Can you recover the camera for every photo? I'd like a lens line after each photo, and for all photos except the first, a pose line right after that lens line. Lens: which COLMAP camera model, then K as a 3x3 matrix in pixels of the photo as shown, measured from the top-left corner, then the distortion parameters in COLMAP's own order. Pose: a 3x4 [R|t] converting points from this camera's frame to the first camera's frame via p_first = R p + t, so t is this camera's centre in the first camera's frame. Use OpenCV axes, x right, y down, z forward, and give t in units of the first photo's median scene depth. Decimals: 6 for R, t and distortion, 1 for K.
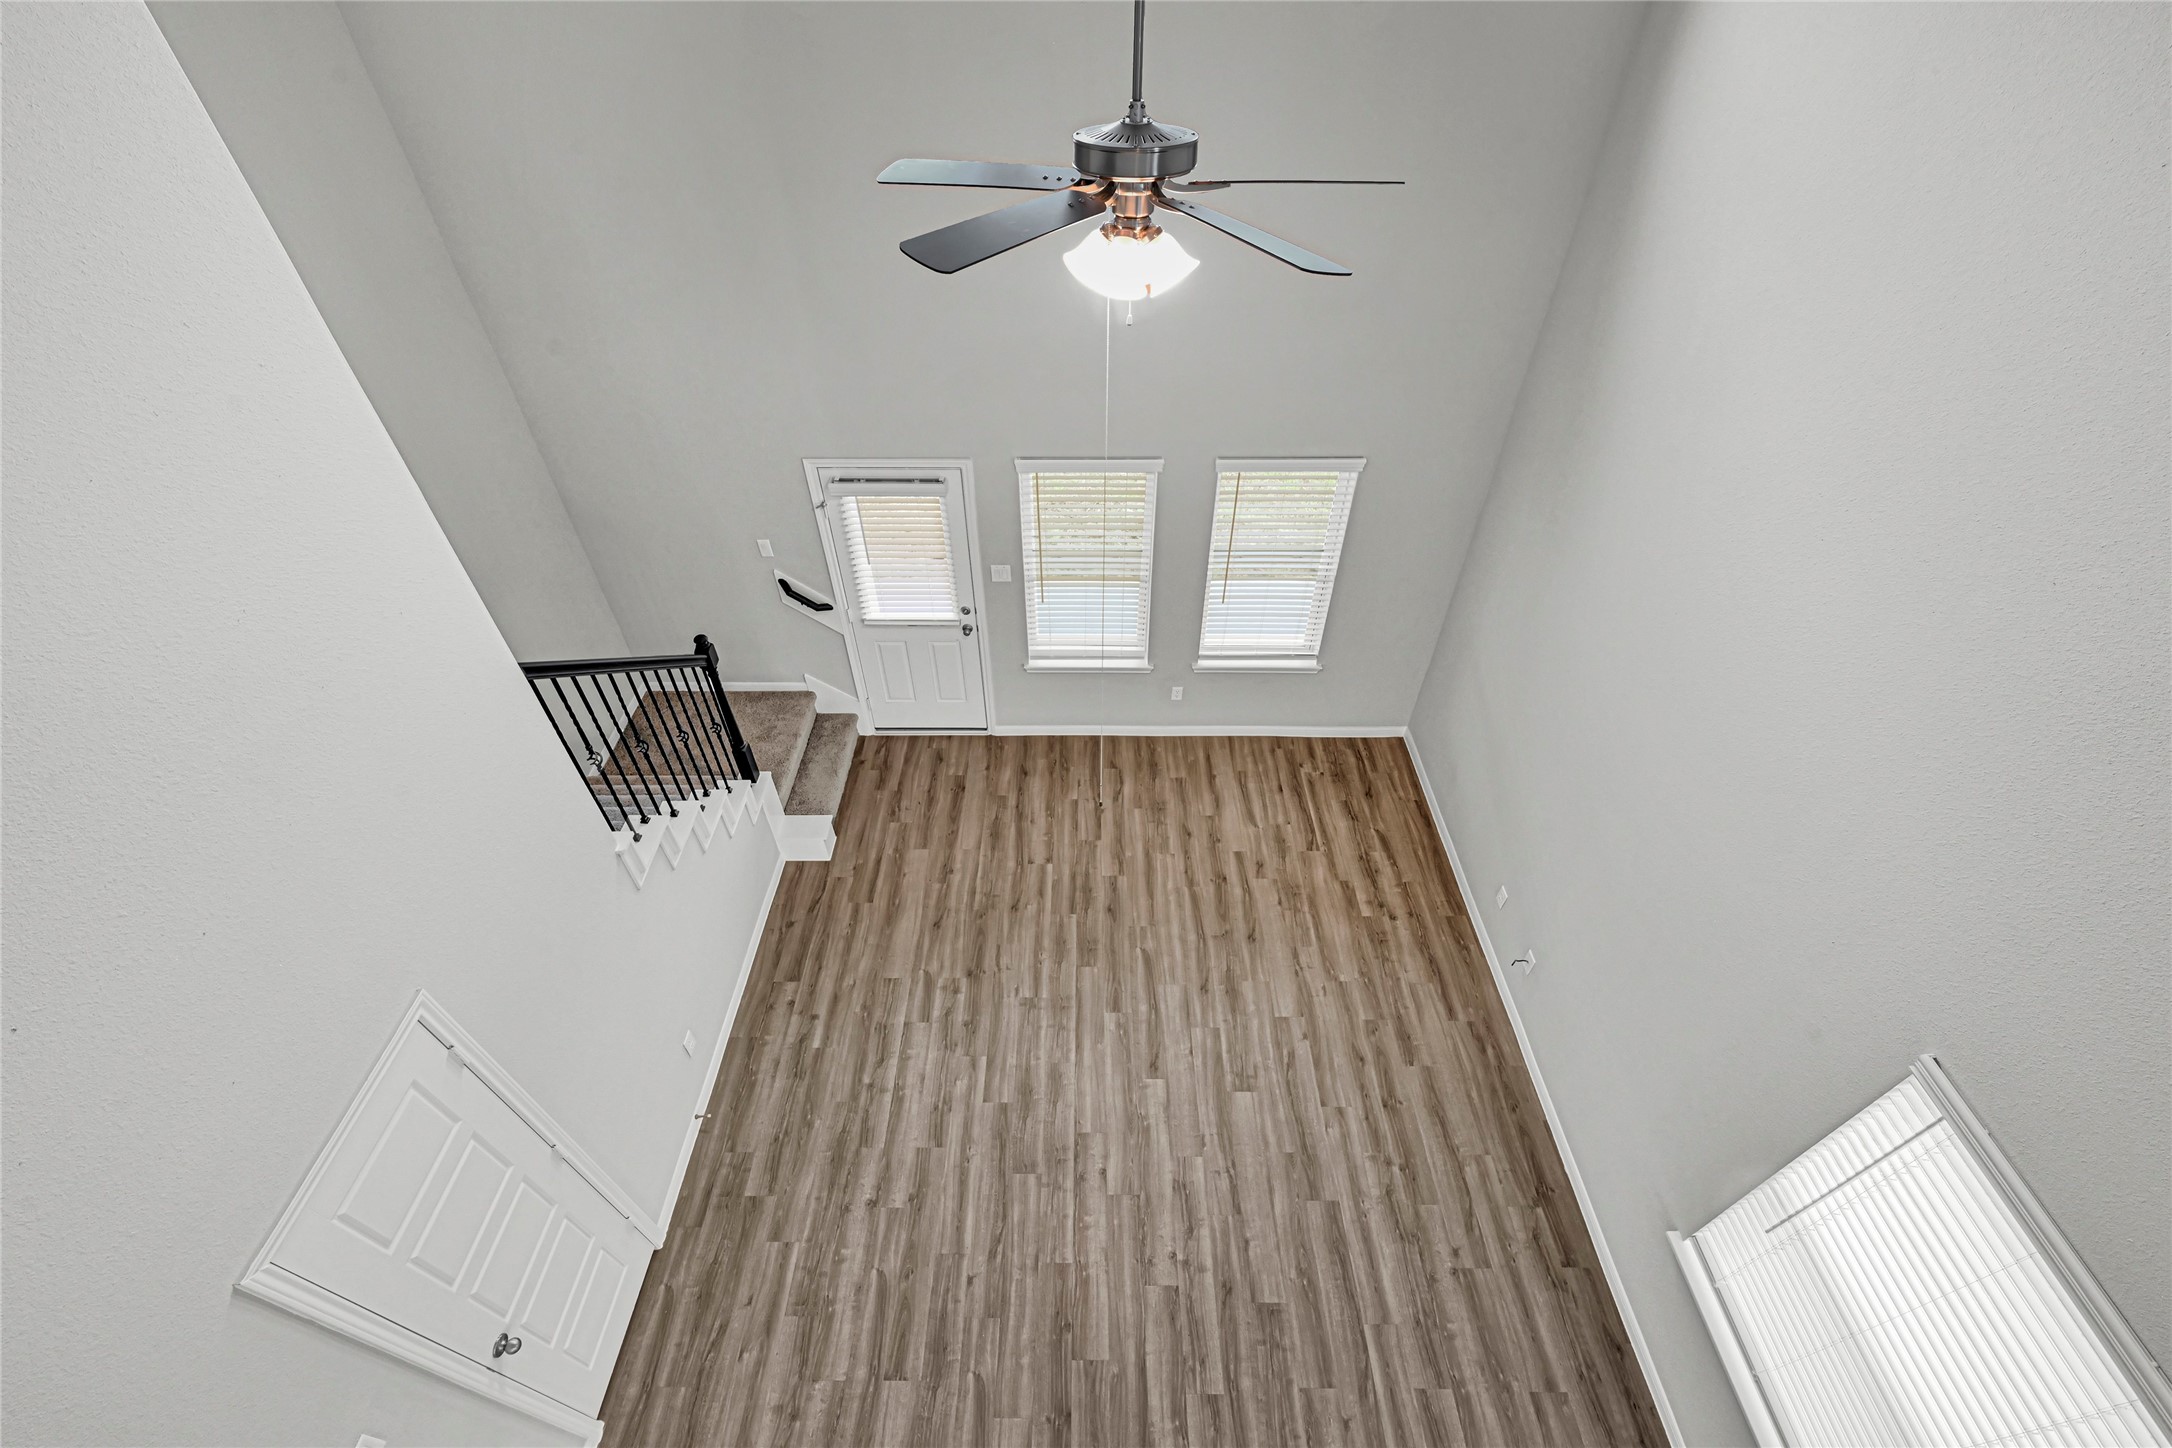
lens RADIAL K [[890.0, 0, 1078.2], [0, 890.0, 722.9], [0, 0, 1]] dist [0.000561, 0.000142]
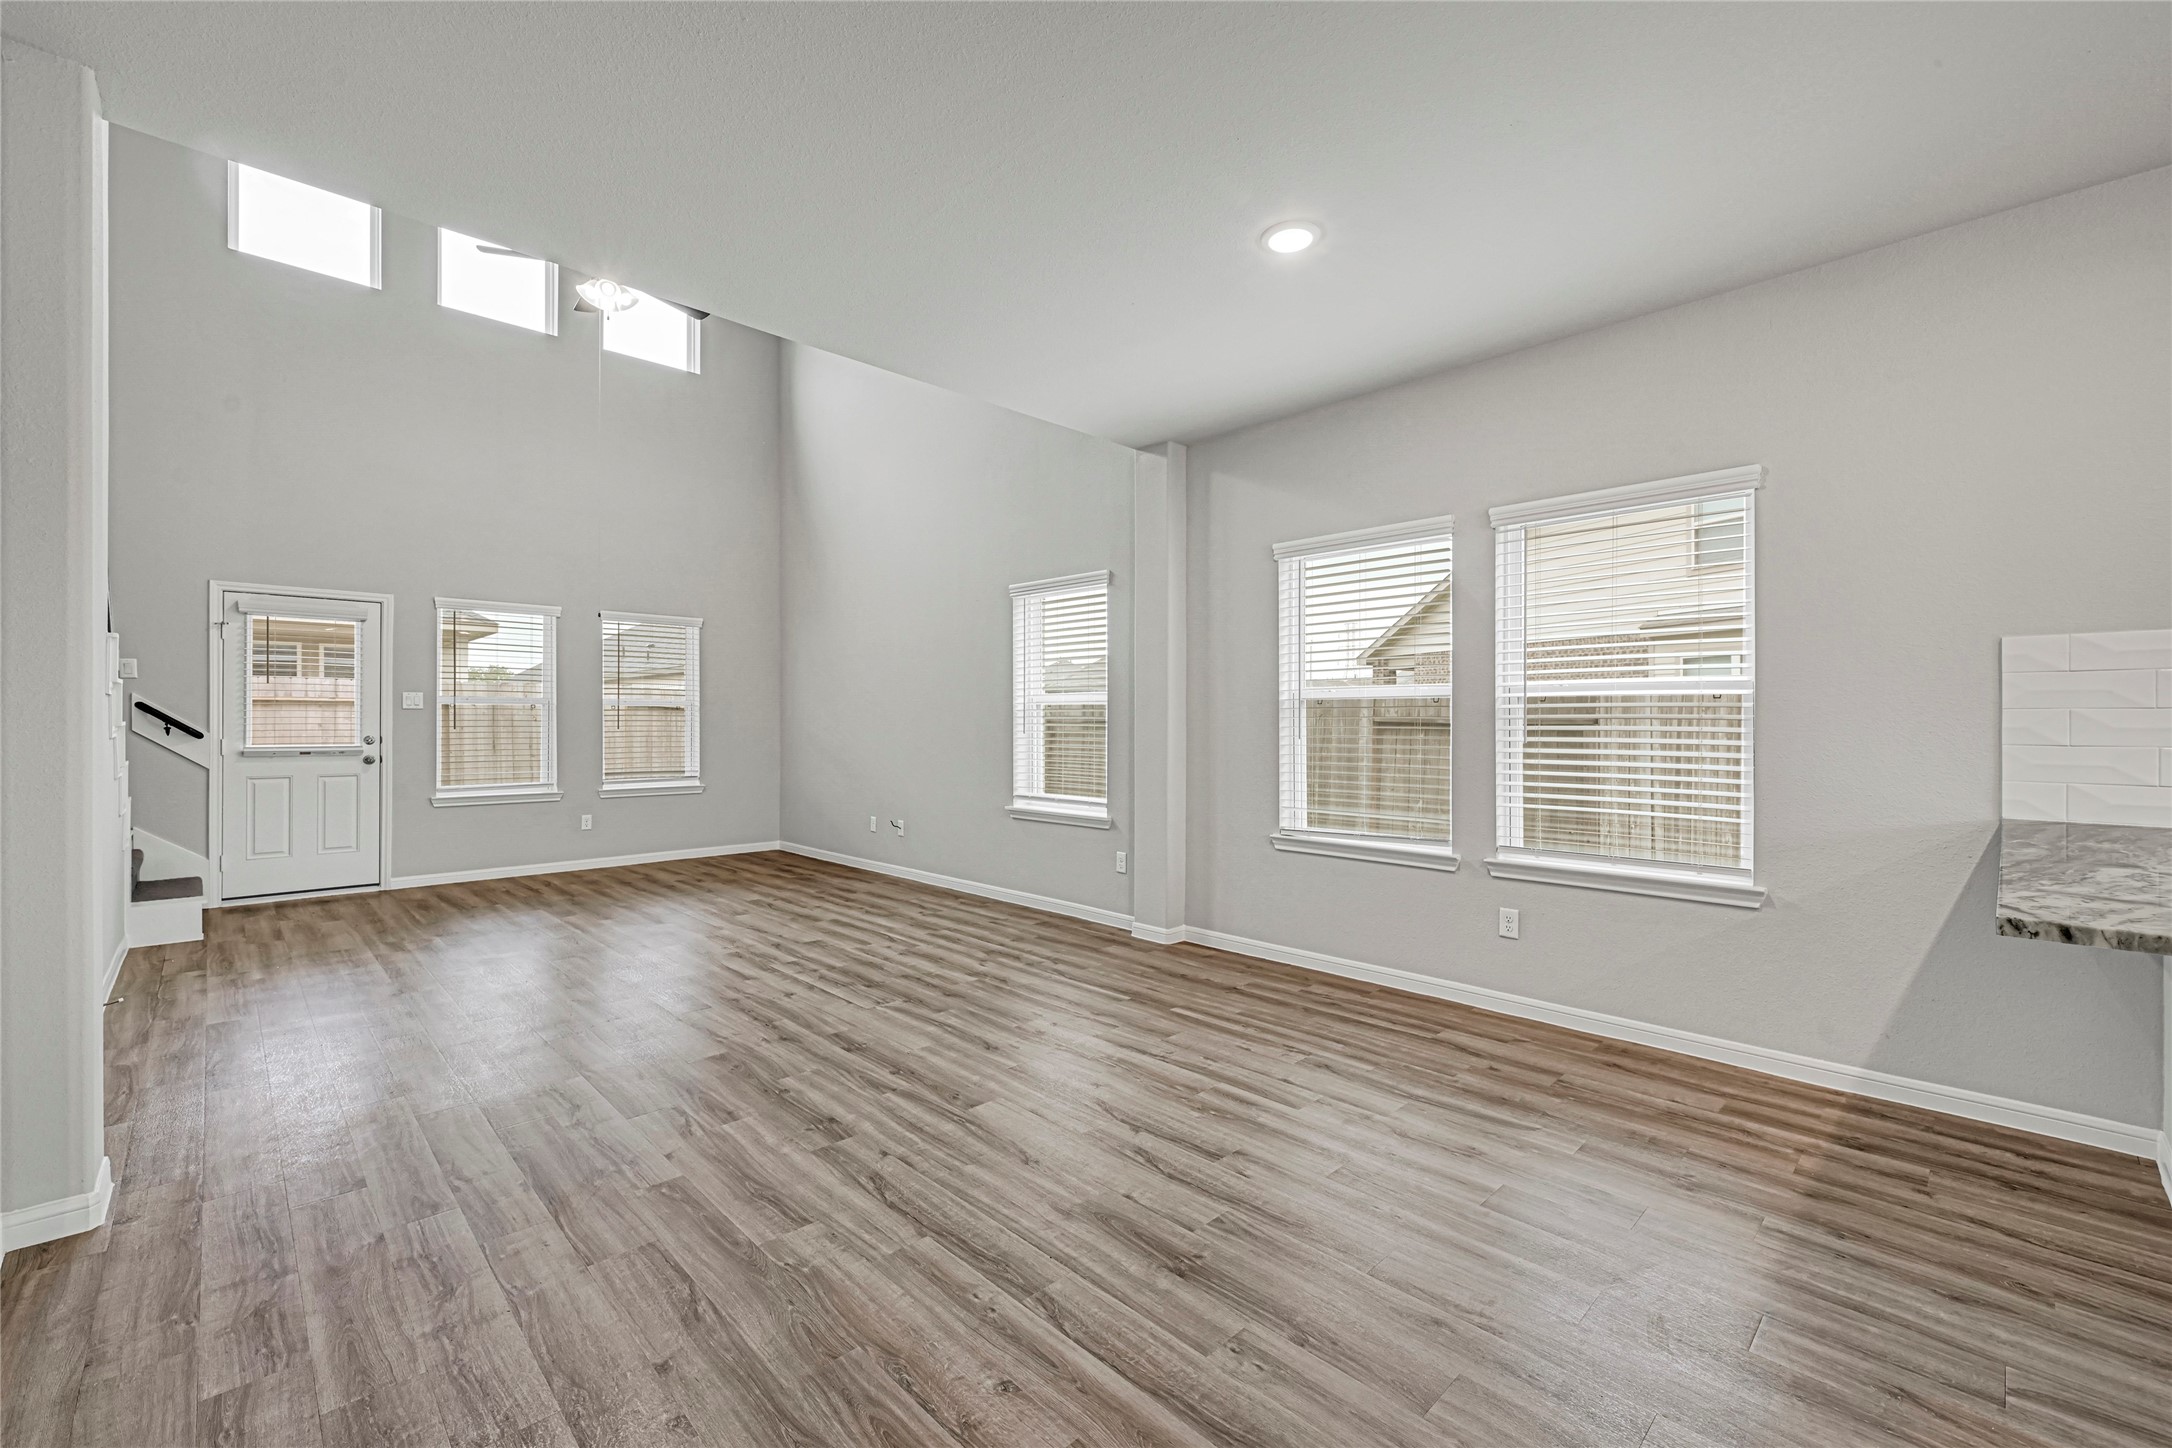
lens RADIAL K [[890.0, 0, 1085.5], [0, 890.0, 732.2], [0, 0, 1]] dist [0.000561, 0.000142]
pose [[0.708908, 0.001159, 0.705300, -0.344942], [0.477223, 0.735541, -0.480872, 1.035218], [-0.519335, 0.677479, 0.520877, -0.070208]]
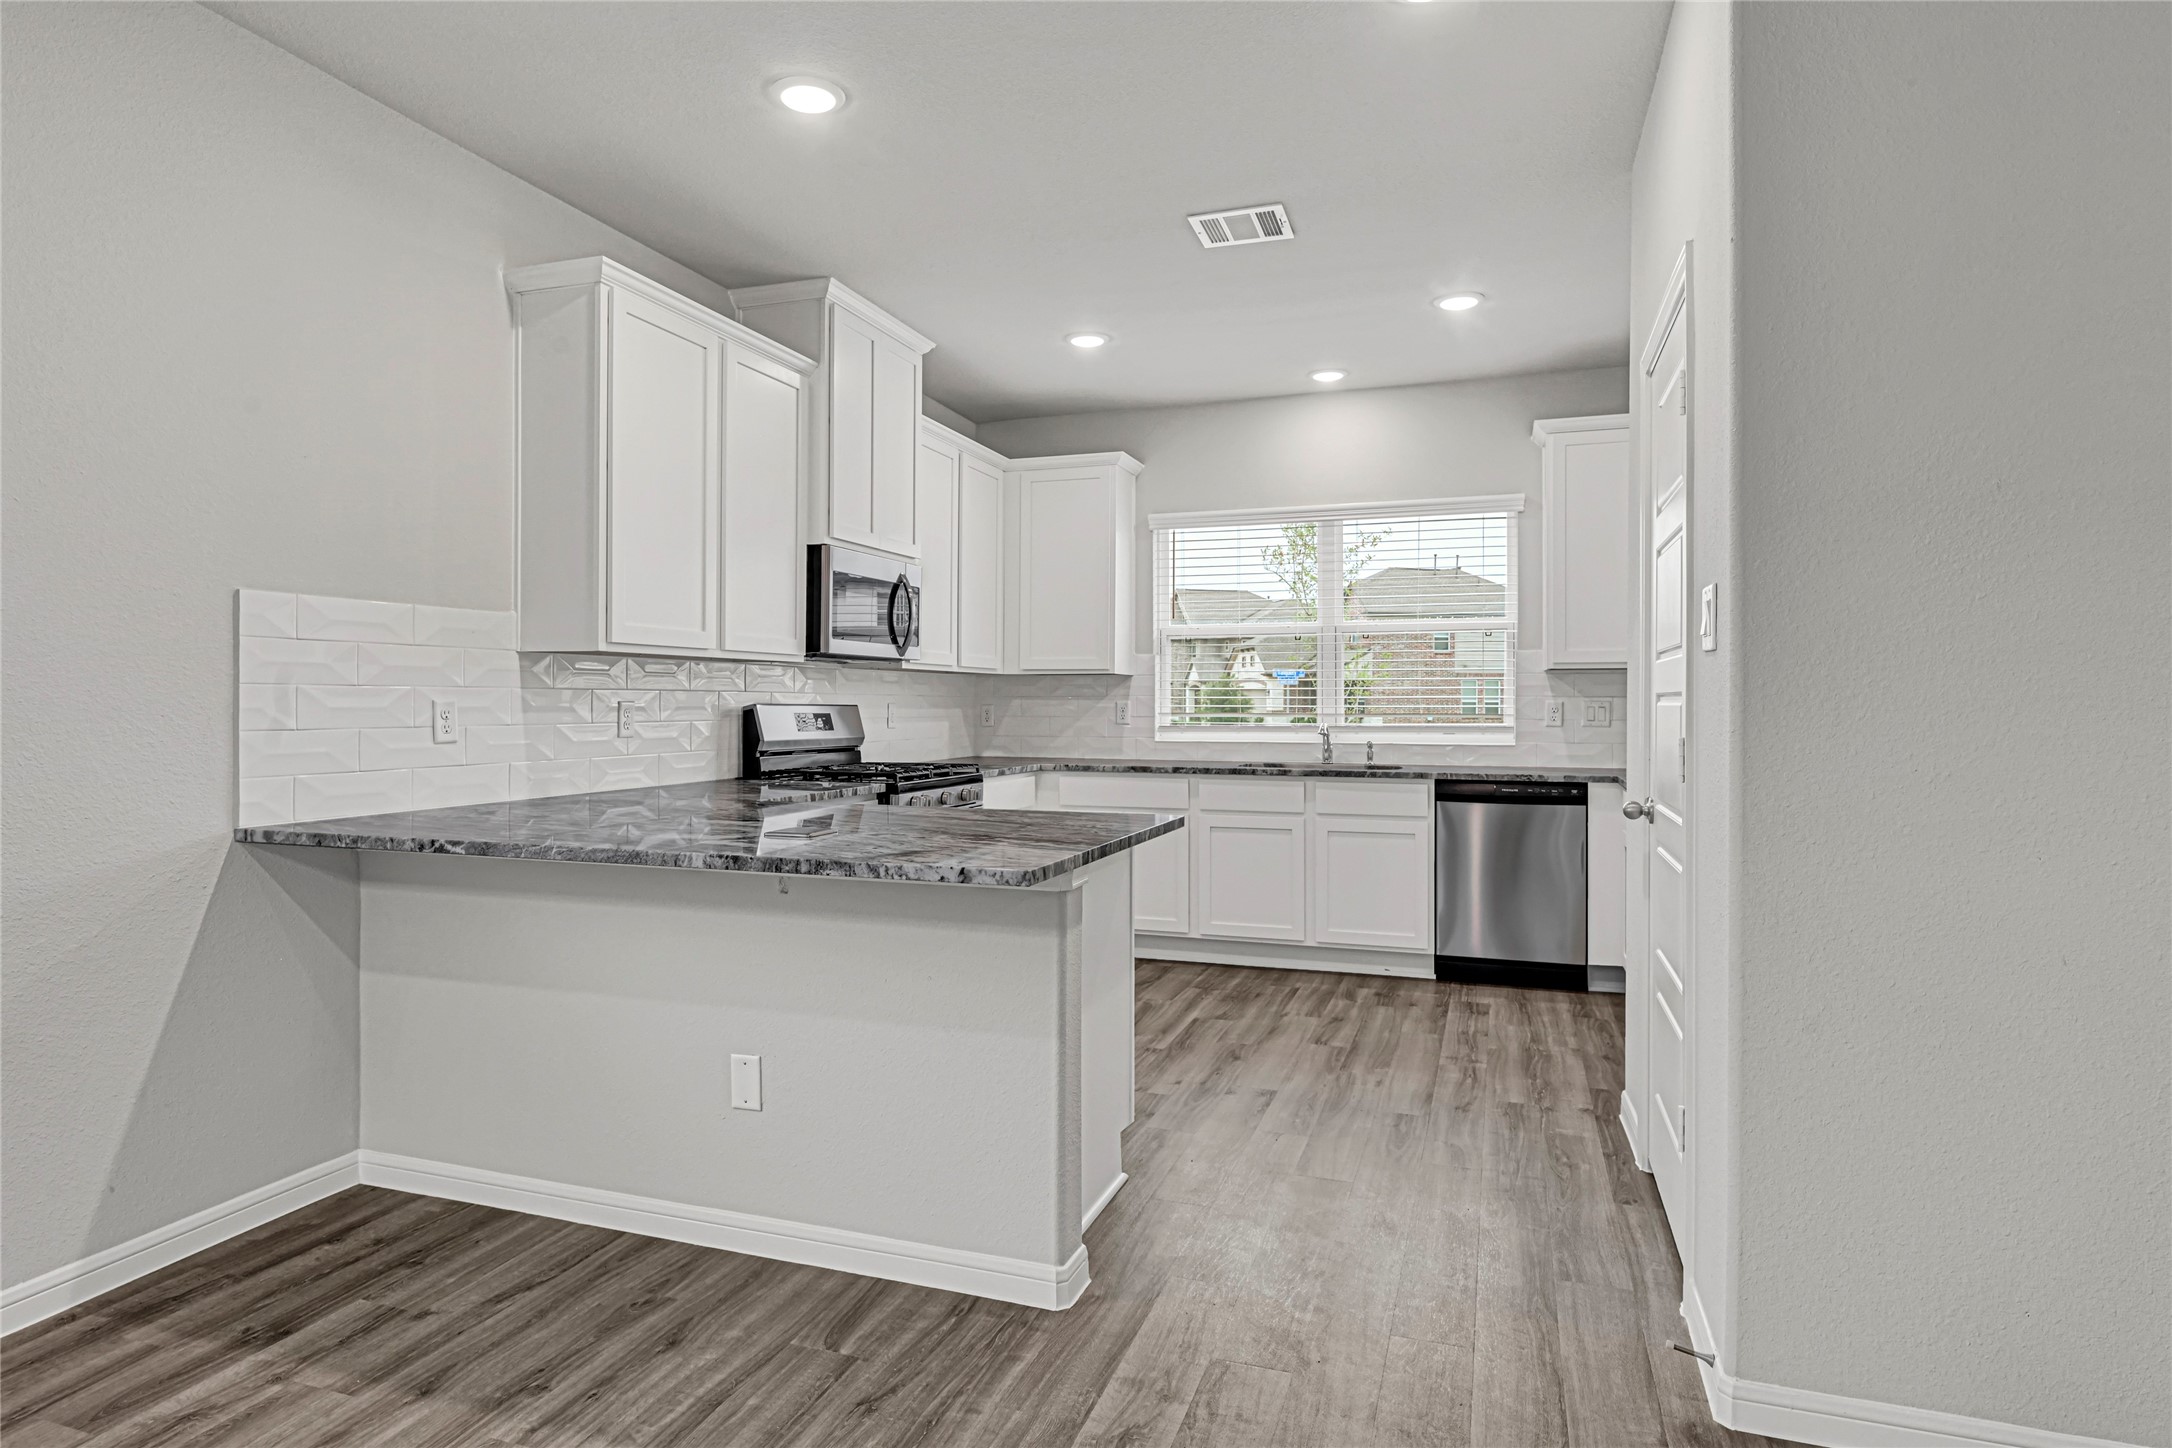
lens RADIAL K [[1195.2, 0, 1087.0], [0, 1195.2, 697.5], [0, 0, 1]] dist [-0.002325, 0.000568]
pose [[-0.948807, 0.008152, 0.315752, -0.090041], [0.220738, 0.732138, 0.644398, 0.743233], [-0.225921, 0.681108, -0.696457, 0.237363]]
